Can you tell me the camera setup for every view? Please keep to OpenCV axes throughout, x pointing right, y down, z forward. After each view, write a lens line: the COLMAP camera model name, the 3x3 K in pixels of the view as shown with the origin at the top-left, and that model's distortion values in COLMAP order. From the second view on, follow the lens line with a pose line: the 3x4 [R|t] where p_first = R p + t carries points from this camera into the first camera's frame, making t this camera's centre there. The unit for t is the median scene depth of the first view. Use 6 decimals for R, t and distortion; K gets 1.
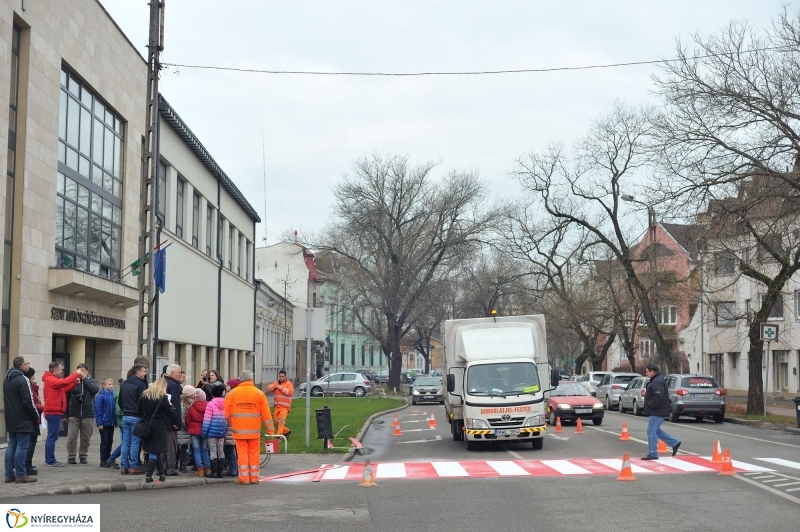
lens RADIAL K [[1166.7, 0, 400.0], [0, 1166.7, 266.0], [0, 0, 1]] dist [-0.129983, 0.173981]
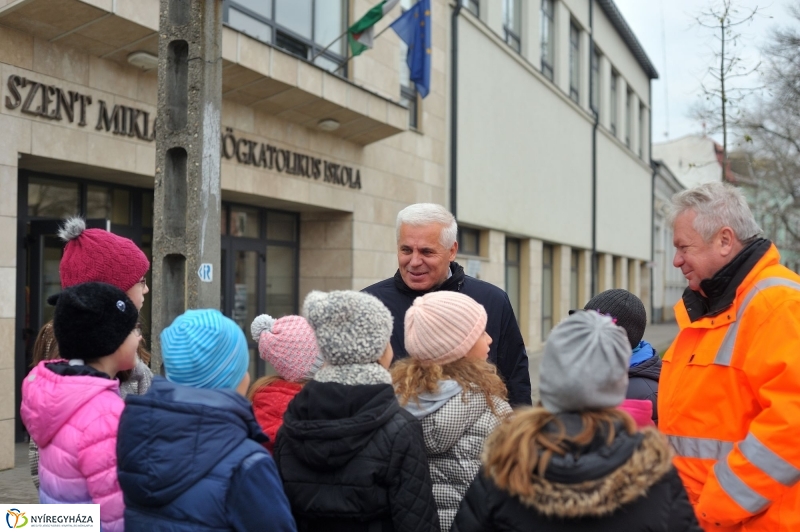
lens RADIAL K [[1166.7, 0, 400.0], [0, 1166.7, 266.0], [0, 0, 1]] dist [-0.129983, 0.173981]
pose [[0.941937, -0.003552, -0.335770, -0.094389], [0.024967, 0.997917, 0.059485, 0.083457], [0.334860, -0.064415, 0.940064, 0.810444]]
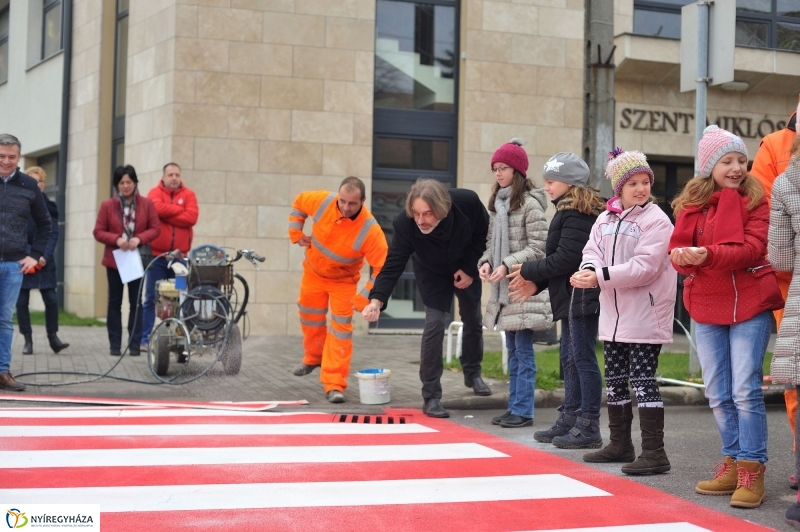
lens RADIAL K [[1166.7, 0, 400.0], [0, 1166.7, 266.0], [0, 0, 1]] dist [-0.129983, 0.173981]
pose [[0.284284, -0.001237, -0.958739, 0.246312], [0.061136, 0.997987, 0.016840, 0.109819], [0.956789, -0.063401, 0.283788, 0.816587]]
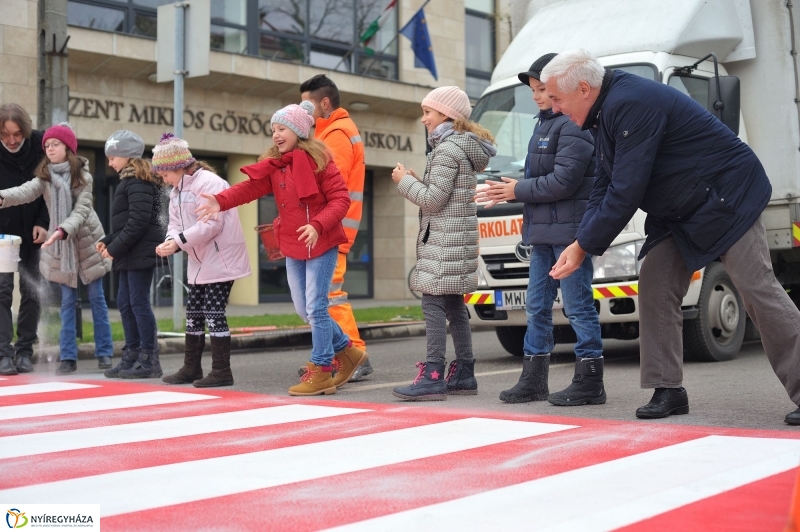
lens RADIAL K [[1166.7, 0, 400.0], [0, 1166.7, 266.0], [0, 0, 1]] dist [-0.129983, 0.173981]
pose [[0.739177, -0.008770, -0.673454, 0.264405], [0.065946, 0.996053, 0.059411, 0.113428], [0.670275, -0.088327, 0.736838, 0.751306]]
